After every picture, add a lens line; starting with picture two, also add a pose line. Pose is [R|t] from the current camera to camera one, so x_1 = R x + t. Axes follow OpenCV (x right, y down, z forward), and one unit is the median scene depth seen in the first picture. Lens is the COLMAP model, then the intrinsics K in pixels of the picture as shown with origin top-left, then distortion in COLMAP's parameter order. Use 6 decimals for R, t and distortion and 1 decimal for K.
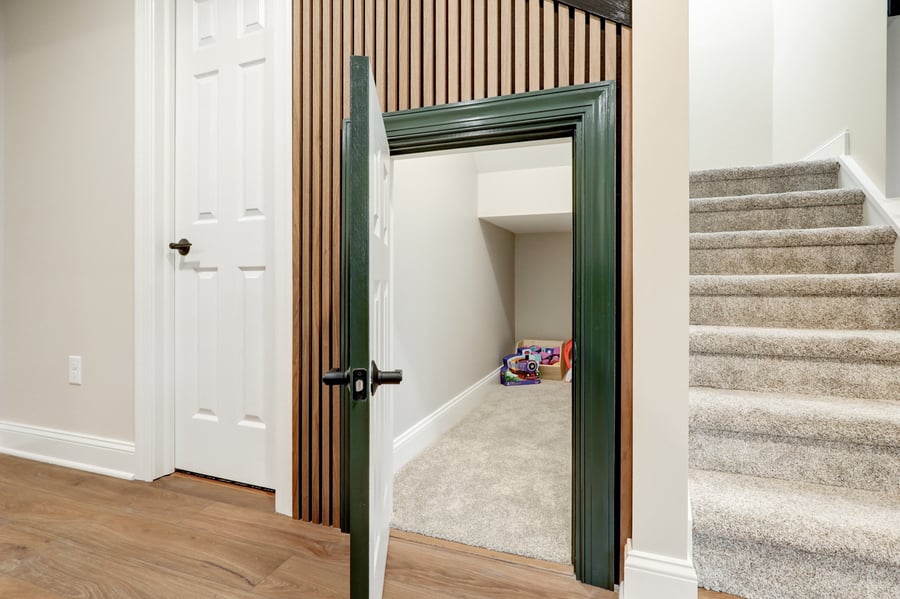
lens RADIAL K [[458.5, 0, 452.6], [0, 458.5, 282.2], [0, 0, 1]] dist [-0.000284, 0.001523]
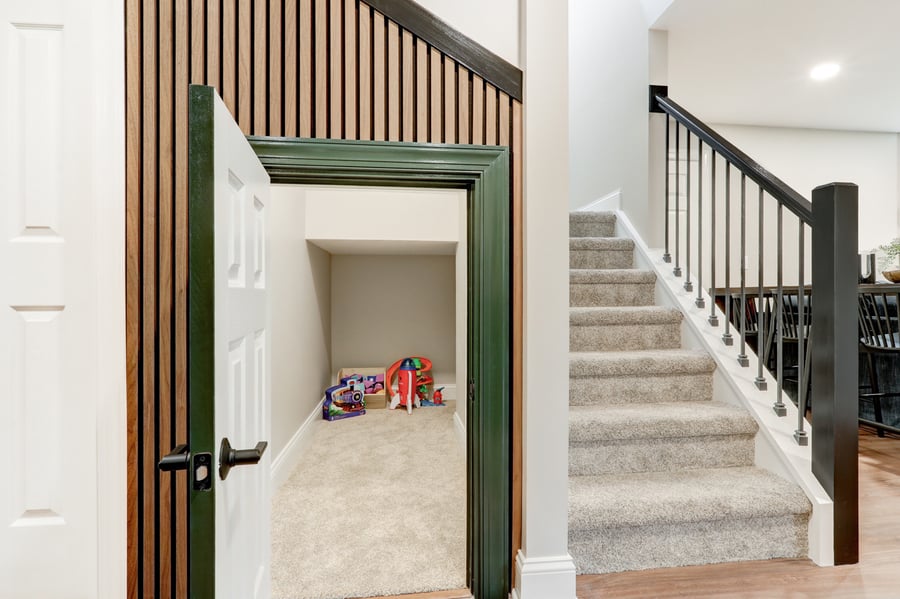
lens RADIAL K [[492.9, 0, 471.9], [0, 492.9, 298.4], [0, 0, 1]] dist [0.000624, 0.000842]
pose [[0.880910, -0.002644, 0.473277, -0.201908], [0.000920, 0.999992, 0.003874, -0.048490], [-0.473283, -0.002977, 0.880905, -0.017050]]
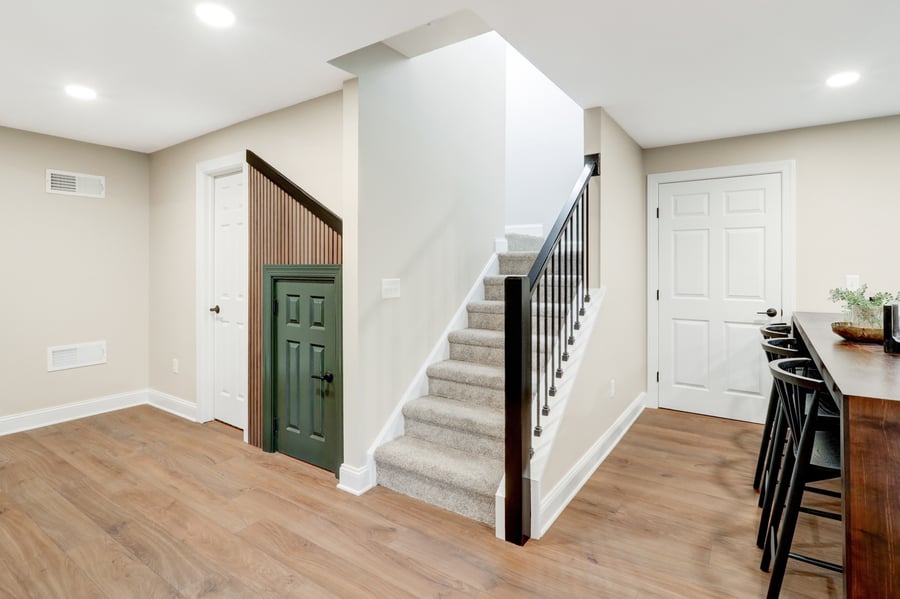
lens RADIAL K [[454.6, 0, 451.6], [0, 454.6, 267.1], [0, 0, 1]] dist [-0.000668, 0.000110]
pose [[0.970402, 0.001079, -0.241493, 0.972050], [-0.000761, 0.999999, 0.001410, -0.287390], [0.241494, -0.001185, 0.970402, -0.751917]]
